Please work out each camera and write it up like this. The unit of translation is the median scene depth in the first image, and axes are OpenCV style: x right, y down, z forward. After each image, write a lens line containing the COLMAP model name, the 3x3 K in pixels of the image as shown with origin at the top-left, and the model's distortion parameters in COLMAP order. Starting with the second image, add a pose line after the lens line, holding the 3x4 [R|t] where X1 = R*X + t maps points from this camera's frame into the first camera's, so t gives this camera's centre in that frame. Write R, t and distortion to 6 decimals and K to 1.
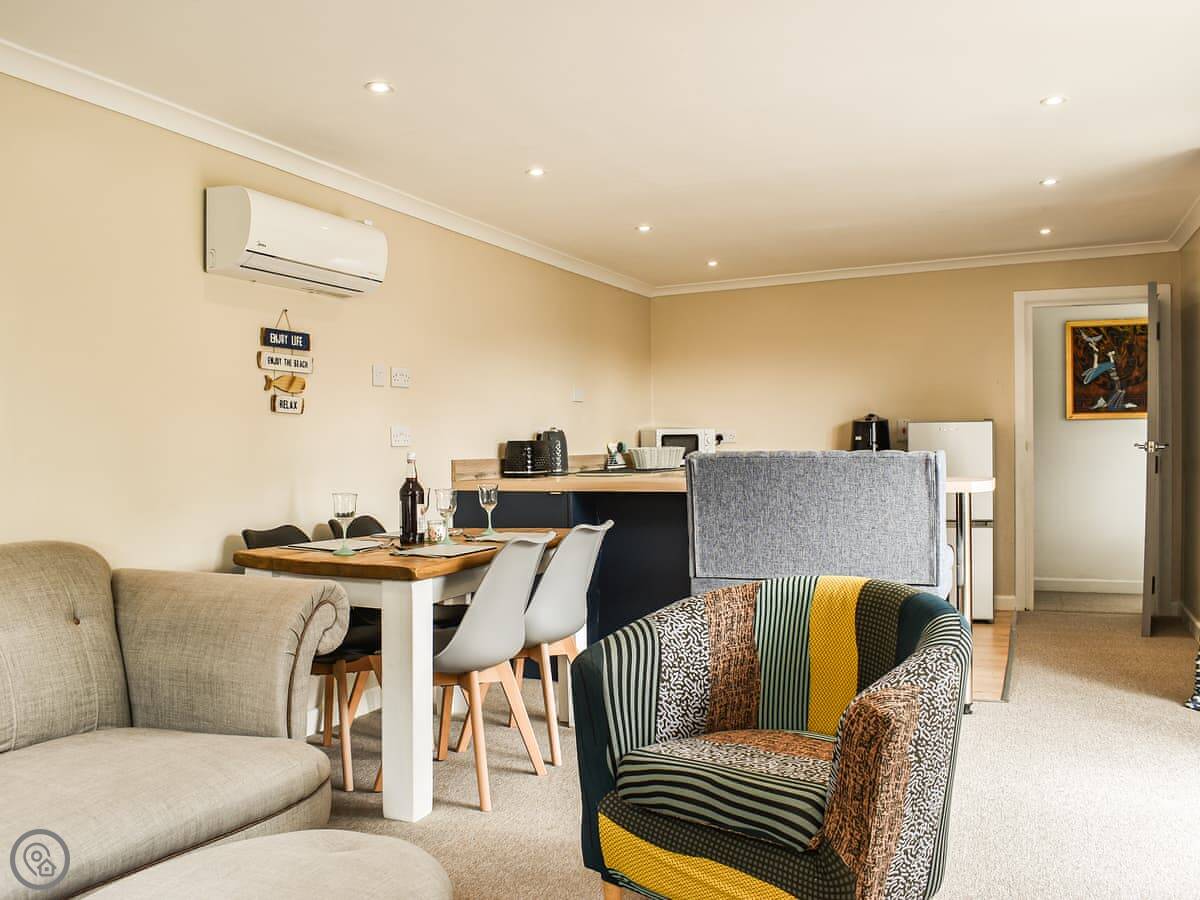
lens RADIAL K [[1083.5, 0, 599.0], [0, 1083.5, 469.4], [0, 0, 1]] dist [-0.087506, 0.002838]
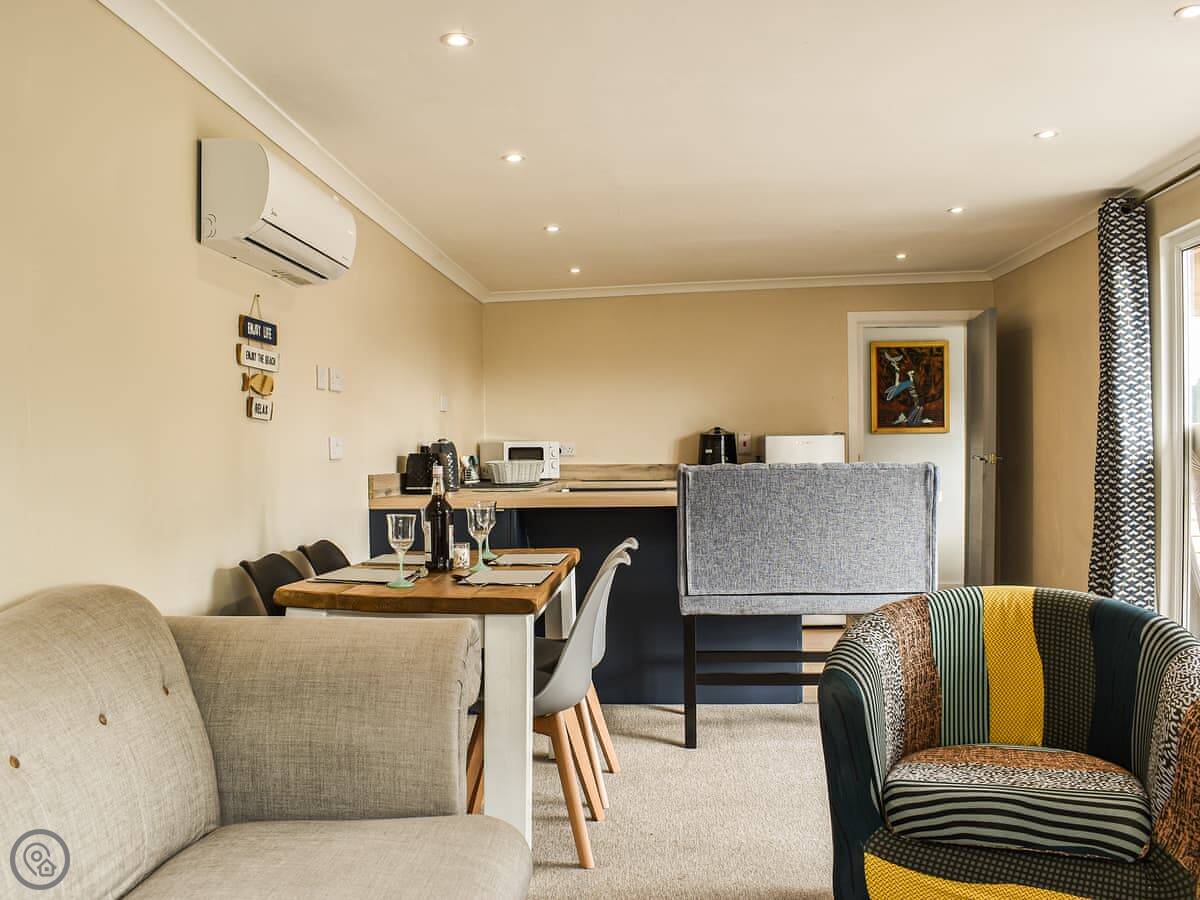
lens RADIAL K [[1088.3, 0, 628.2], [0, 1088.3, 473.5], [0, 0, 1]] dist [-0.091739, 0.011102]
pose [[0.939351, -0.006538, 0.342896, -0.310450], [0.009940, 0.999917, -0.008165, -0.000851], [-0.342814, 0.011078, 0.939338, 0.122859]]
